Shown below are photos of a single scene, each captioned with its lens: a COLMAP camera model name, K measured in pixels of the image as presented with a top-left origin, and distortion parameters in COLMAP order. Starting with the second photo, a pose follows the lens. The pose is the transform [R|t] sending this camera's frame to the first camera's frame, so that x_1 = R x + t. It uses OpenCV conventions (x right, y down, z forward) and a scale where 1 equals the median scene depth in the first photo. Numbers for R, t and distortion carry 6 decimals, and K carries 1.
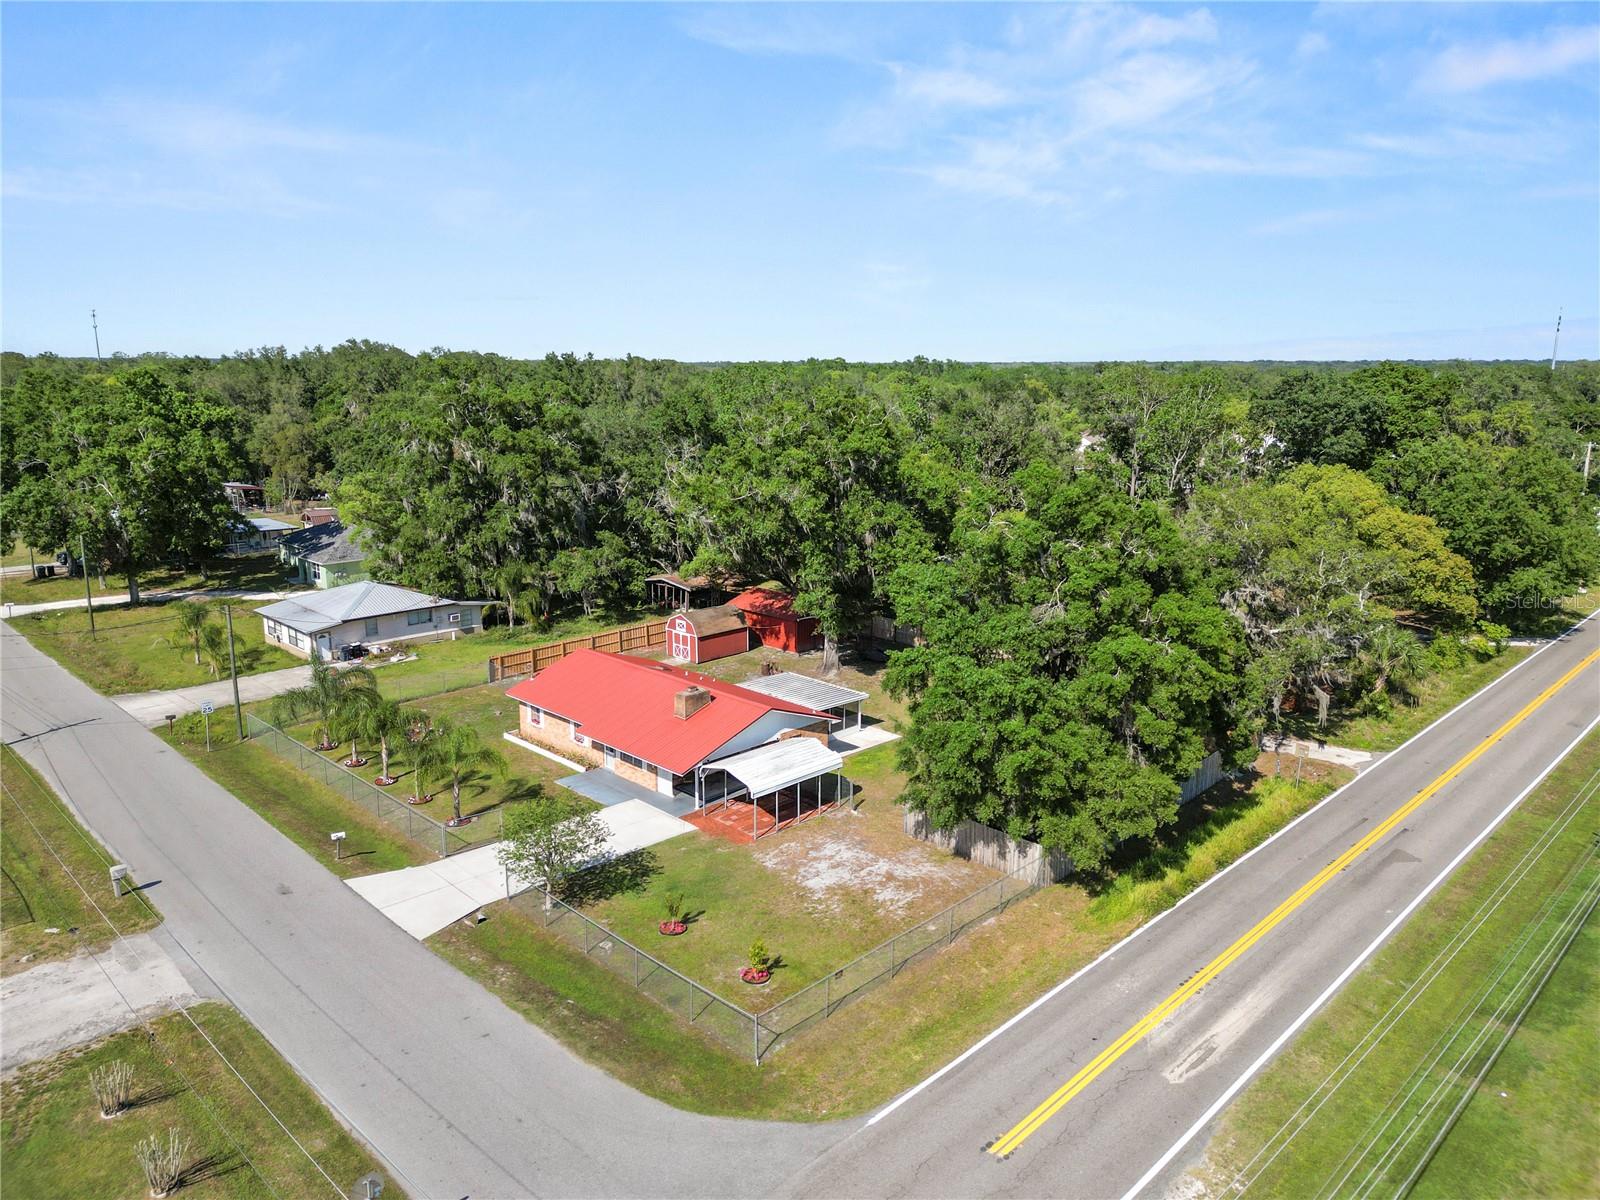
lens RADIAL K [[1123.7, 0, 800.0], [0, 1123.7, 600.0], [0, 0, 1]] dist [0.067163, -0.057535]
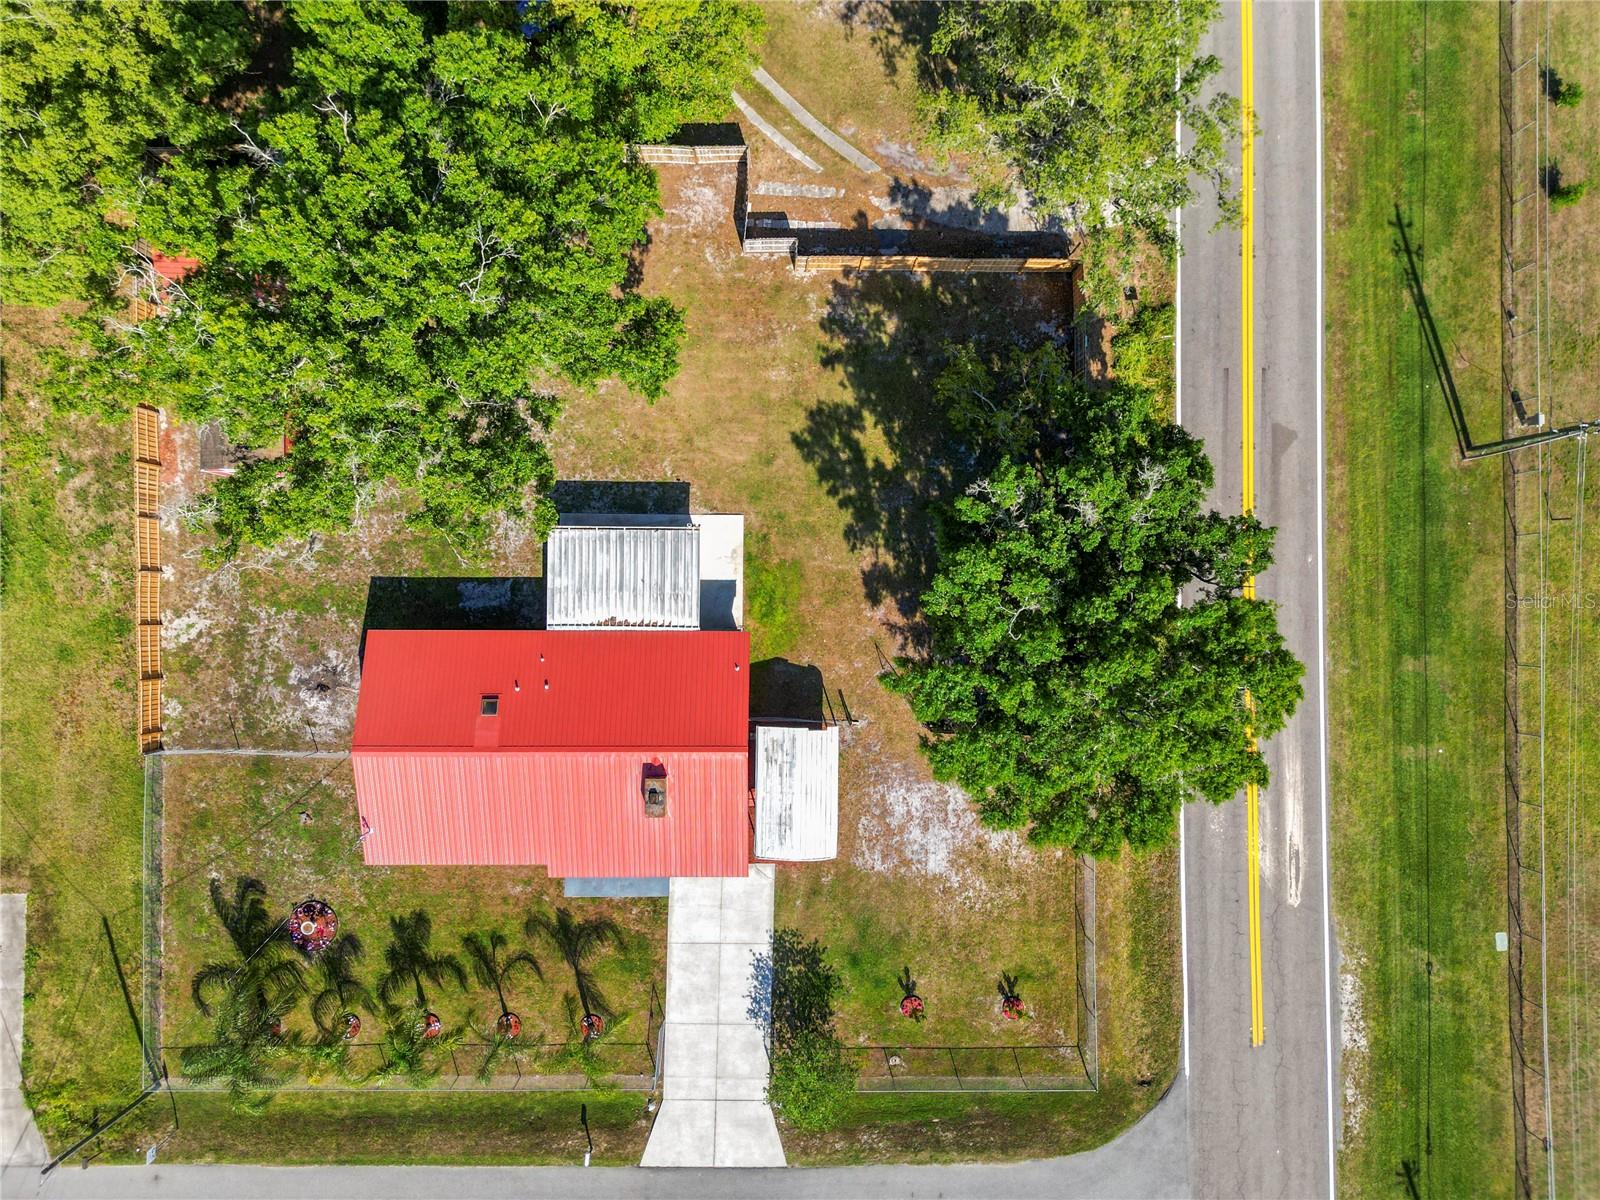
lens RADIAL K [[1123.7, 0, 800.0], [0, 1123.7, 600.0], [0, 0, 1]] dist [0.067163, -0.057535]
pose [[0.707271, -0.706884, 0.009112, 0.095115], [0.139411, 0.152100, 0.978484, -0.933163], [-0.693061, -0.690783, 0.206123, 1.067031]]
